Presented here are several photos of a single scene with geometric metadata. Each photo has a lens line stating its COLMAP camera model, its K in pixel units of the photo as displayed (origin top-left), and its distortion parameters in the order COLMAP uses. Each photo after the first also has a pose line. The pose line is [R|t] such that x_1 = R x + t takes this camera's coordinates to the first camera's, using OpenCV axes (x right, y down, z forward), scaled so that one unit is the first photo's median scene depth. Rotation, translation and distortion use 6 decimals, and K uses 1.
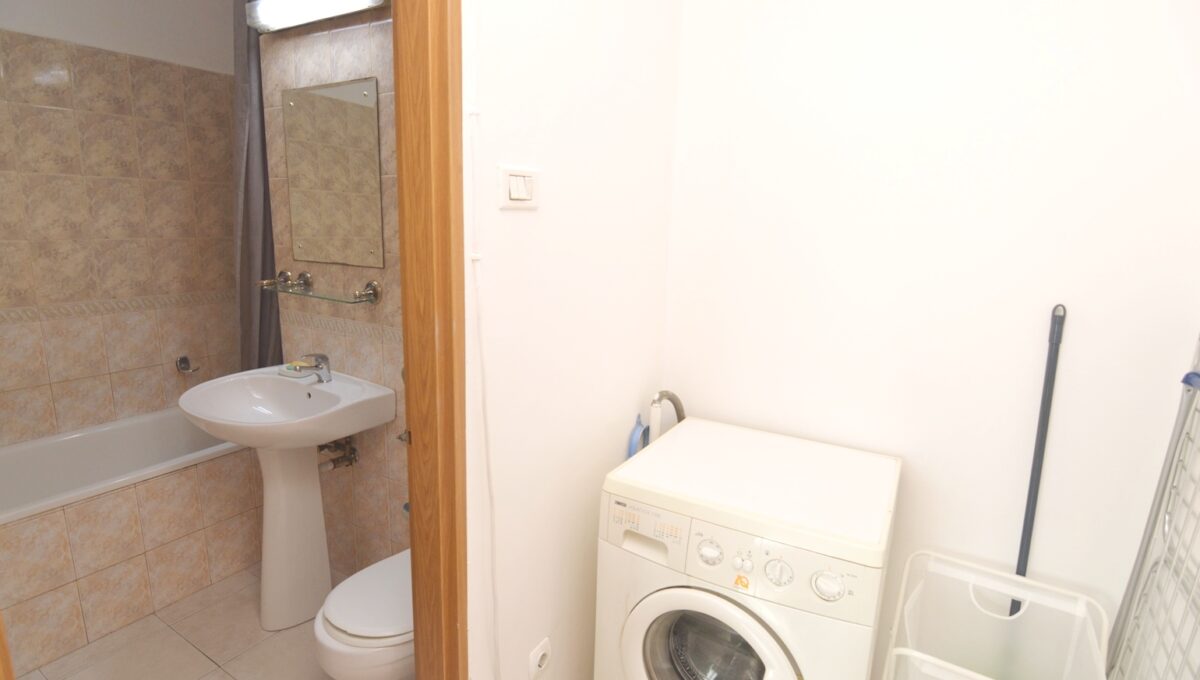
lens RADIAL K [[595.5, 0, 596.1], [0, 595.5, 342.7], [0, 0, 1]] dist [-0.003654, -0.011212]
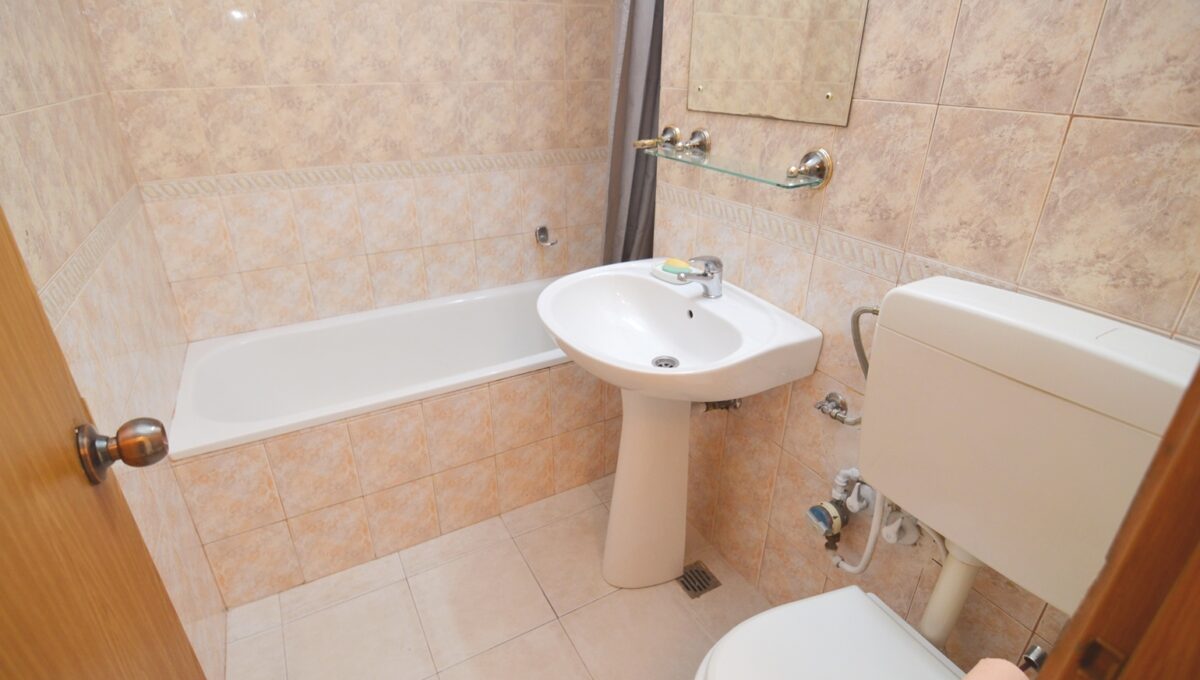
lens RADIAL K [[595.5, 0, 596.1], [0, 595.5, 342.7], [0, 0, 1]] dist [-0.003654, -0.011212]
pose [[0.866643, 0.189137, -0.461690, -0.227313], [-0.078912, 0.965676, 0.247474, -0.040727], [0.492649, -0.178039, 0.851821, 0.310986]]
